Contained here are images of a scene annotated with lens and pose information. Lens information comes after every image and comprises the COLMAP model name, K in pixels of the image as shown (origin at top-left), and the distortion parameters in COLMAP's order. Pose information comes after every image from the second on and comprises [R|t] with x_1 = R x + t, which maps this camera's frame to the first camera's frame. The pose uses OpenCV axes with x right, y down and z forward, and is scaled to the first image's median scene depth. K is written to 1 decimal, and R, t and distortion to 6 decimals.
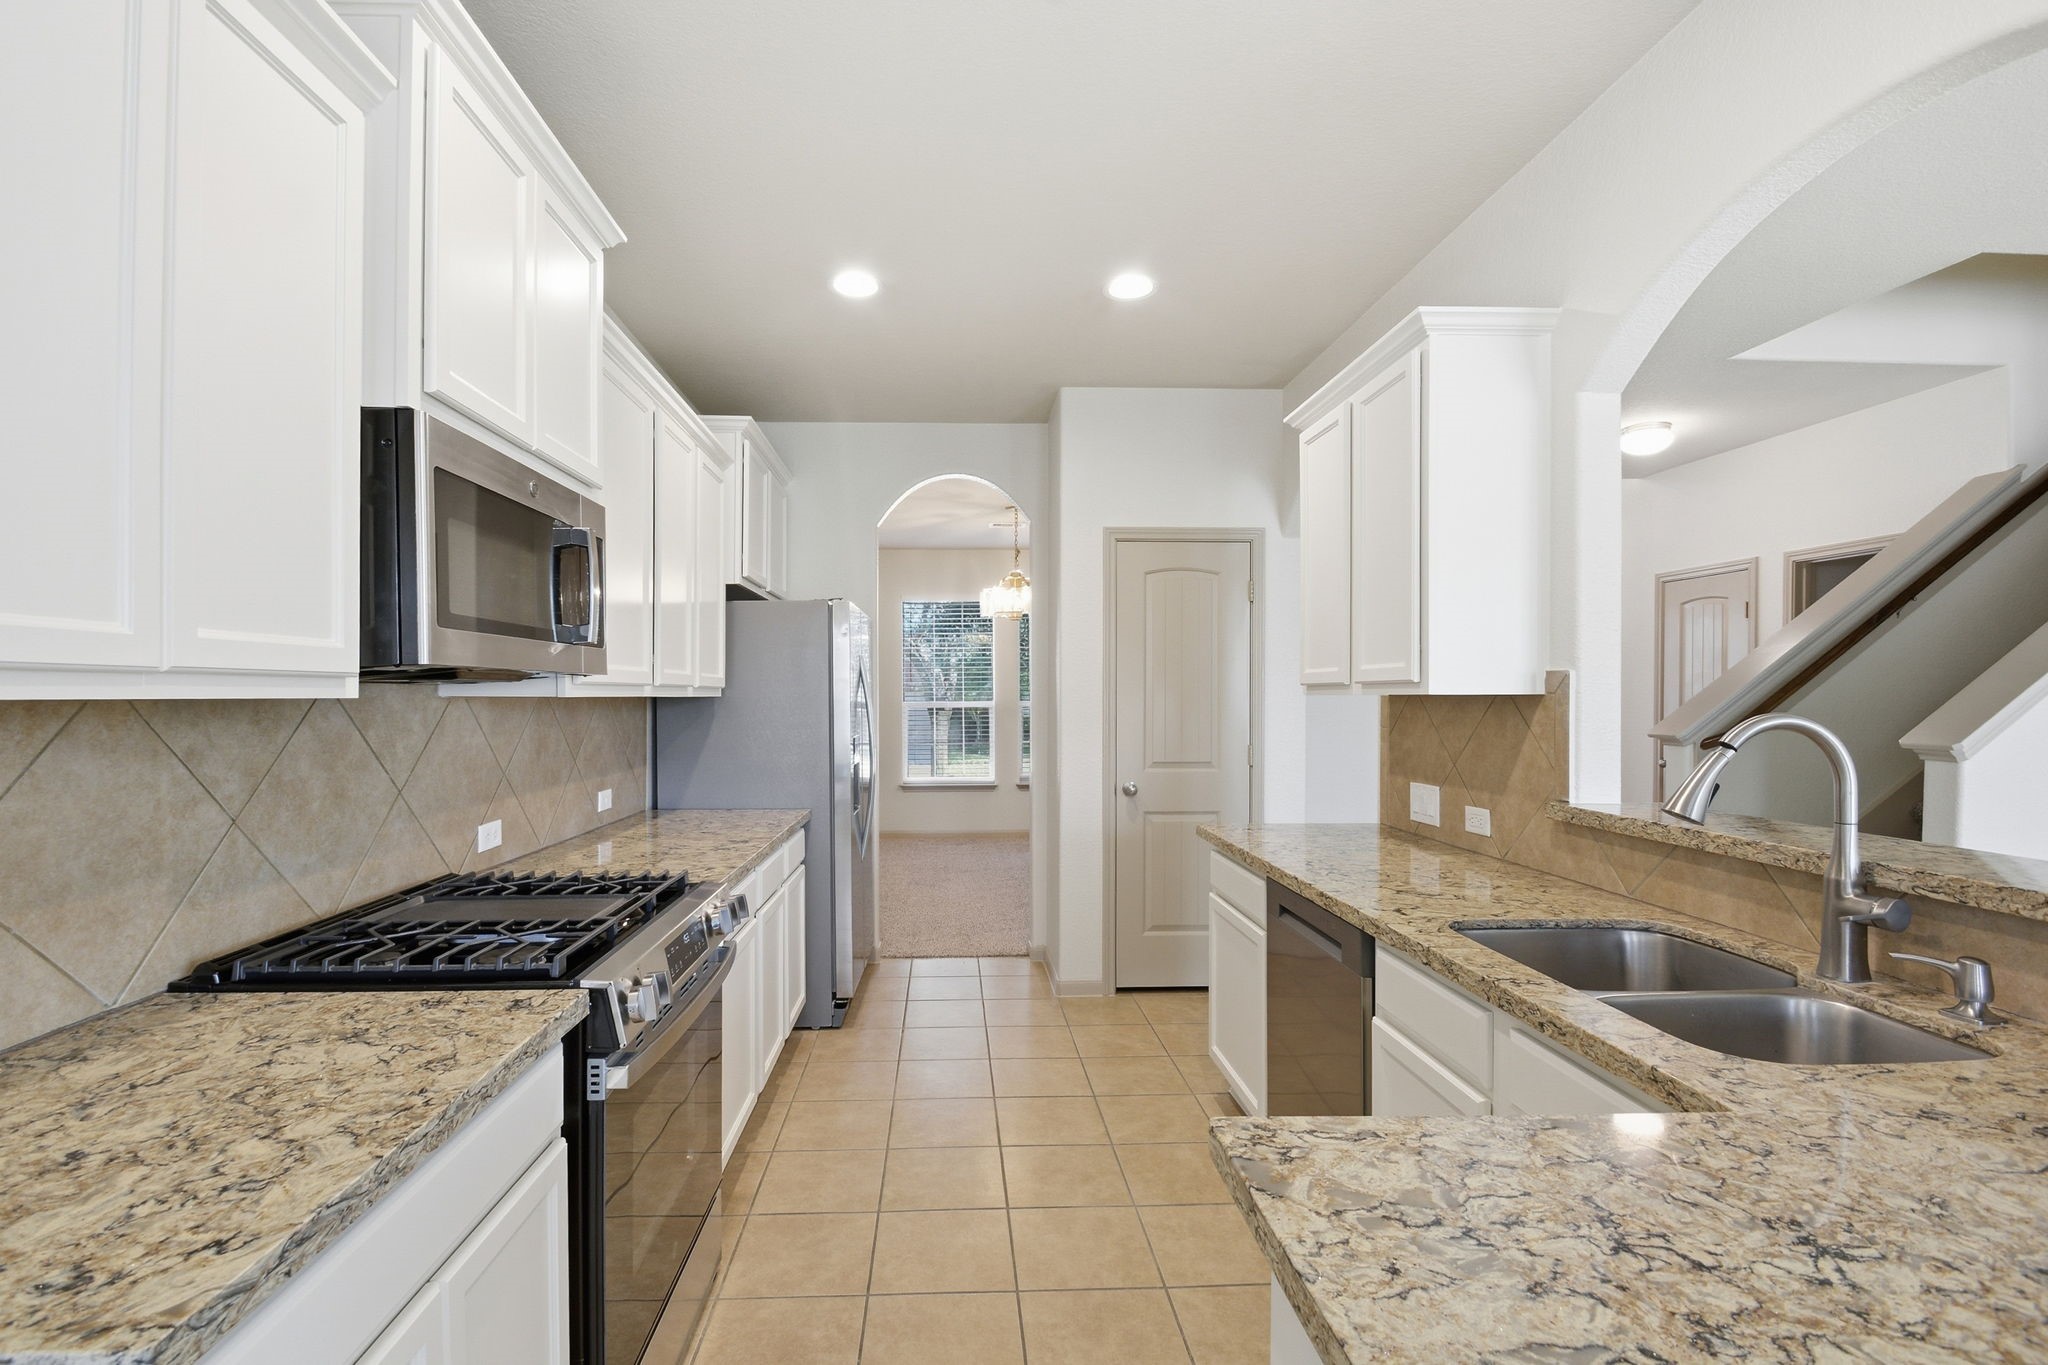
lens RADIAL K [[919.8, 0, 991.1], [0, 919.8, 700.3], [0, 0, 1]] dist [0.002205, -0.013596]
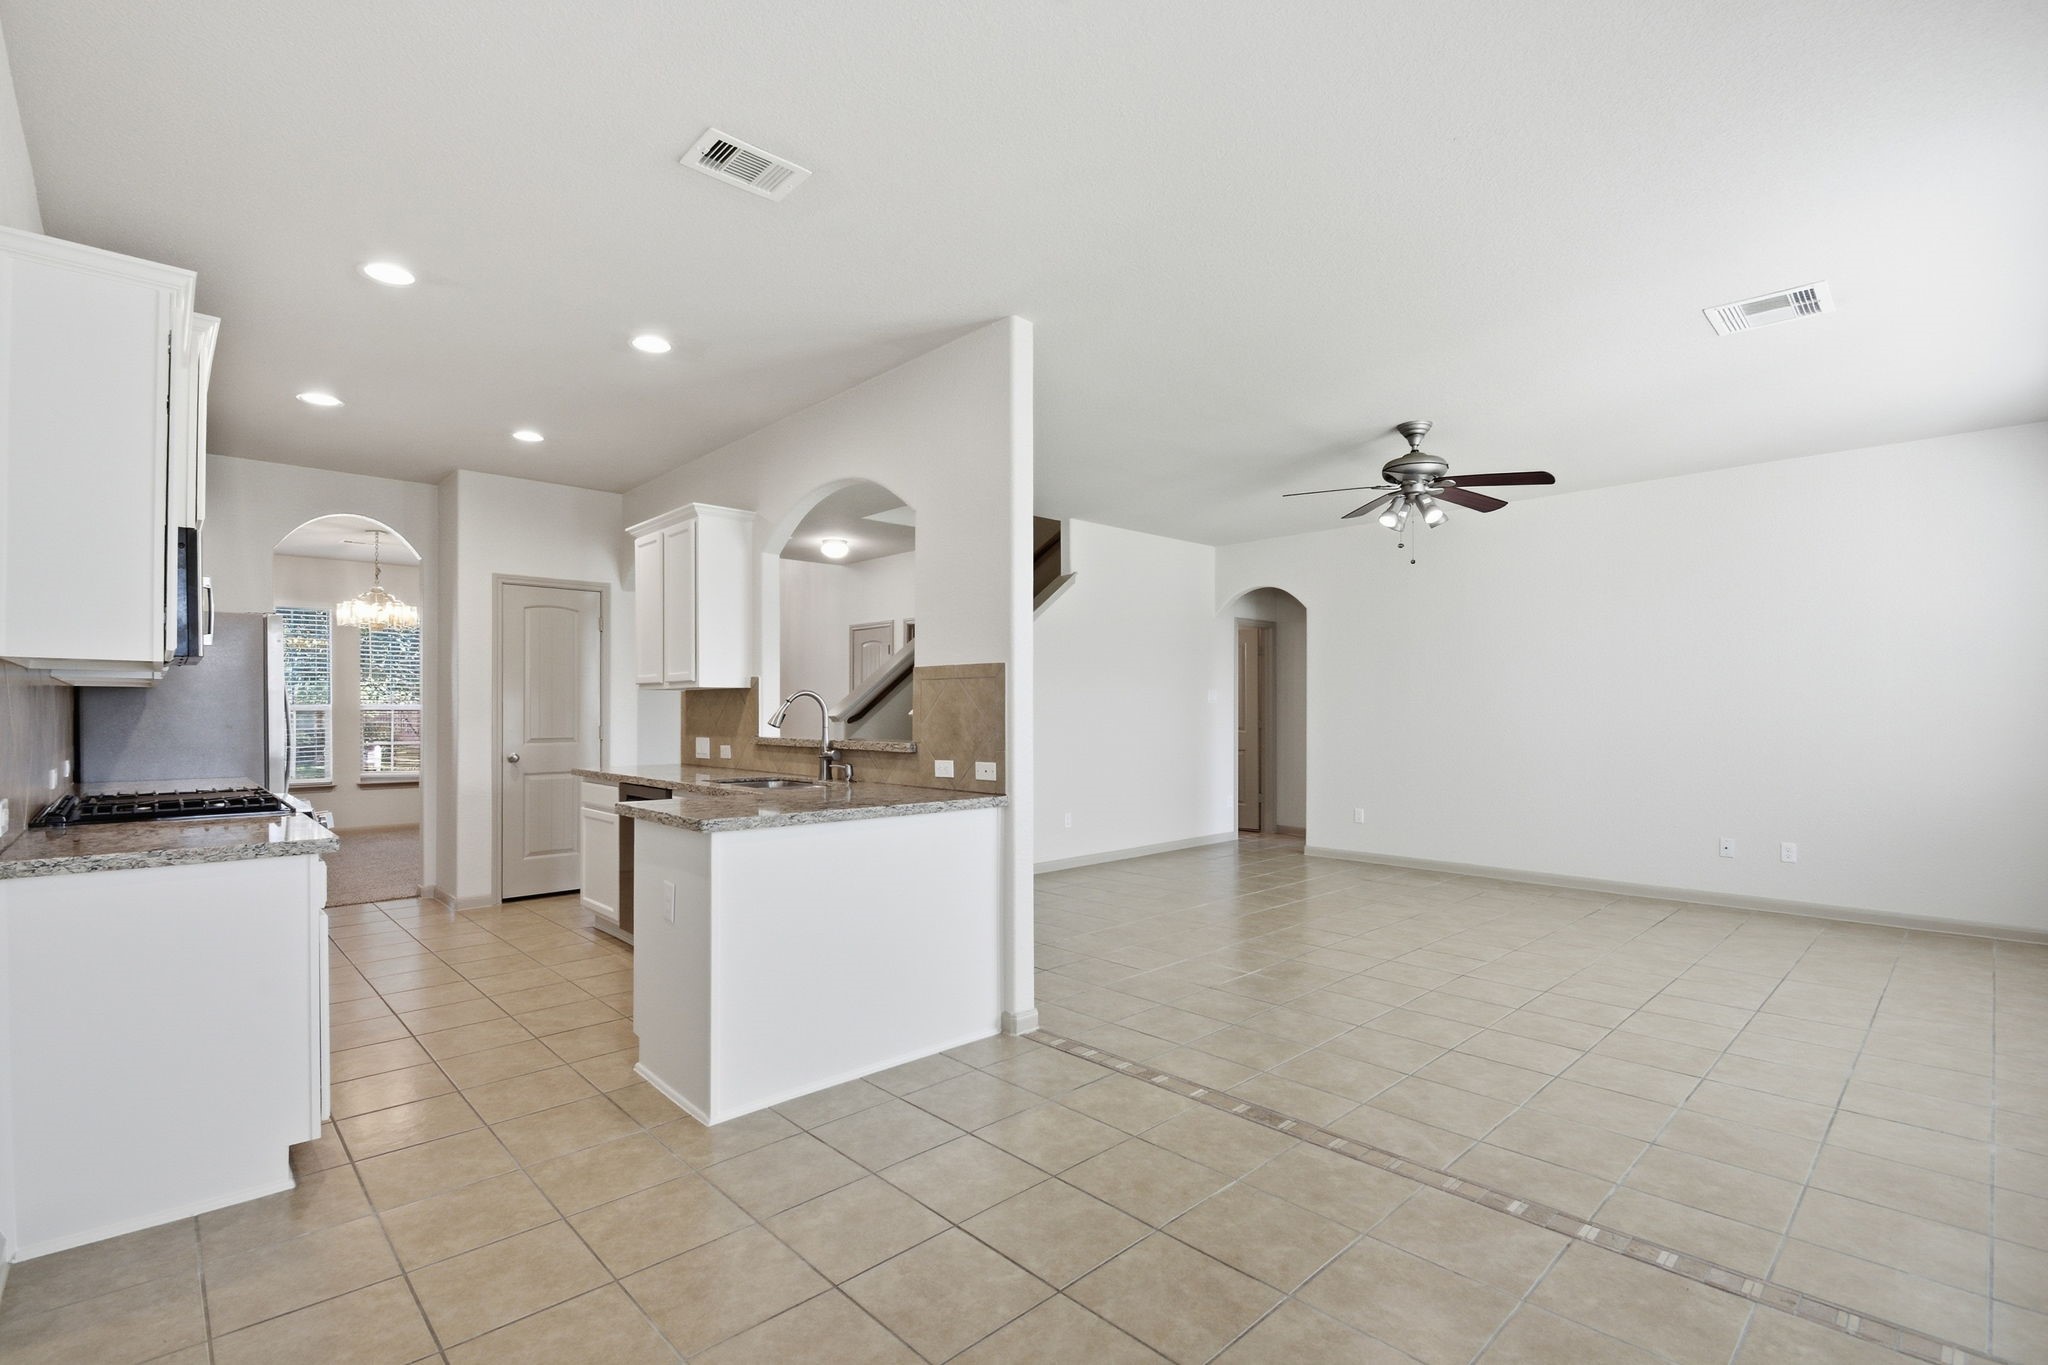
lens RADIAL K [[919.8, 0, 991.1], [0, 919.8, 700.3], [0, 0, 1]] dist [0.002205, -0.013596]
pose [[0.764939, 0.003699, 0.644092, -0.275478], [0.007495, 0.999865, -0.014643, 0.045499], [-0.644059, 0.016029, 0.764808, -0.782657]]
